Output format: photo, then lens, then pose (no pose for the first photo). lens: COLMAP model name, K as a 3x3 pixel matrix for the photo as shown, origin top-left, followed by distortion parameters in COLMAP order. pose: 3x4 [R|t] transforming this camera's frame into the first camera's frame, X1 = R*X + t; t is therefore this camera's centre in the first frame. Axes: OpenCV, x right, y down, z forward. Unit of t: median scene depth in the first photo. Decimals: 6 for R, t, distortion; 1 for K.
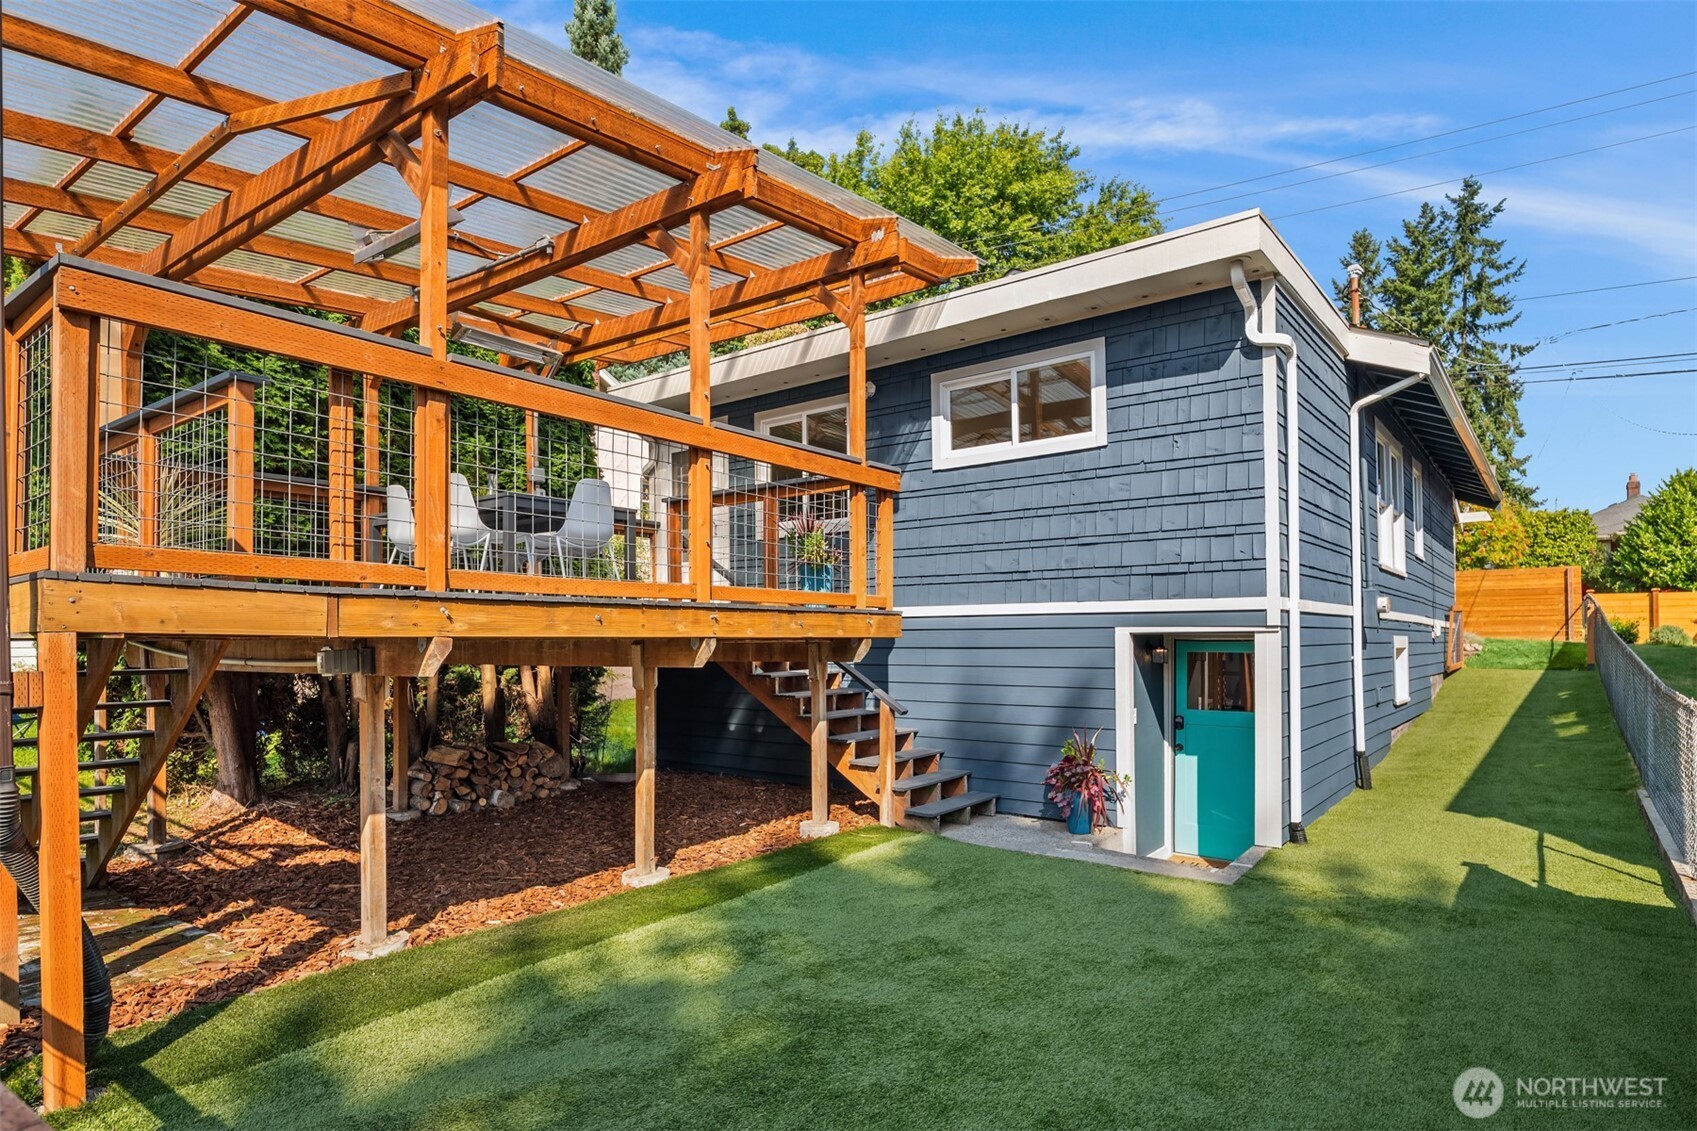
lens RADIAL K [[953.5, 0, 849.3], [0, 953.5, 623.3], [0, 0, 1]] dist [-0.003625, -0.001583]
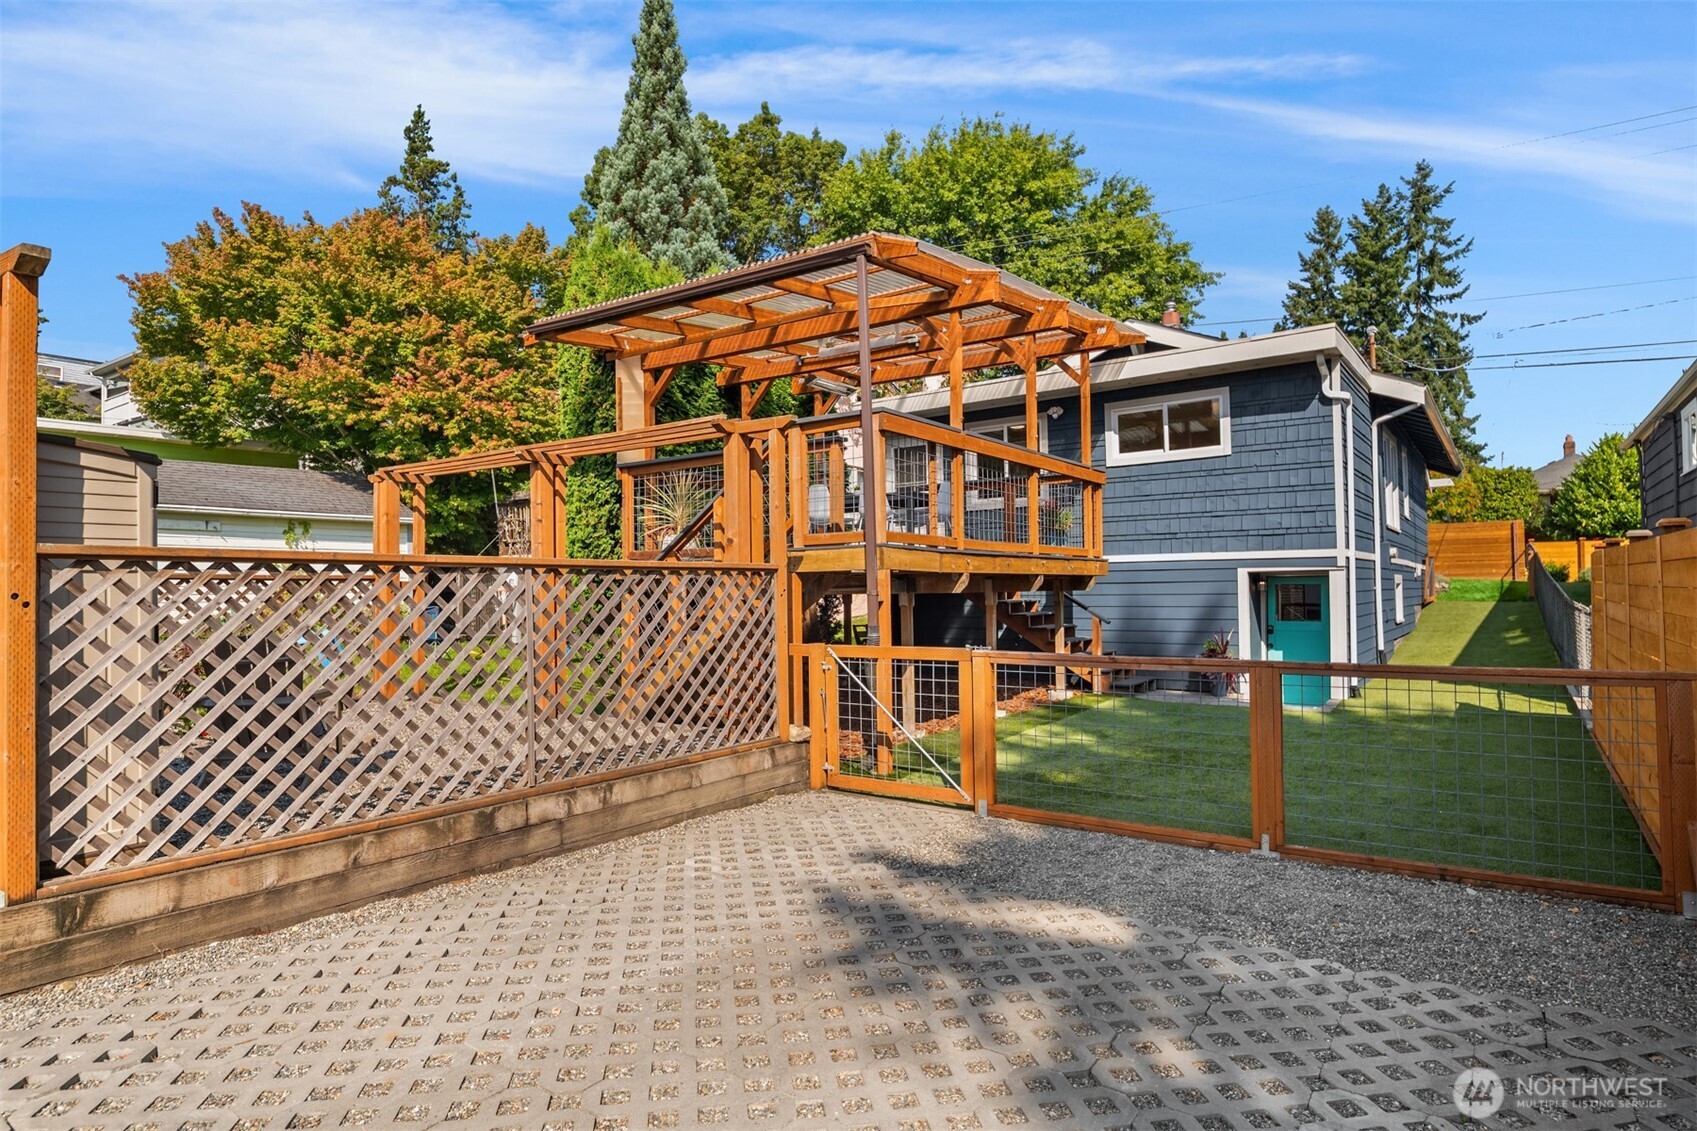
lens RADIAL K [[949.2, 0, 848.5], [0, 949.2, 565.5], [0, 0, 1]] dist [-0.002797, -0.000799]
pose [[0.999382, -0.006813, 0.034483, -0.092133], [0.007087, 0.999944, -0.007842, 0.001591], [-0.034428, 0.008082, 0.999375, -0.122309]]
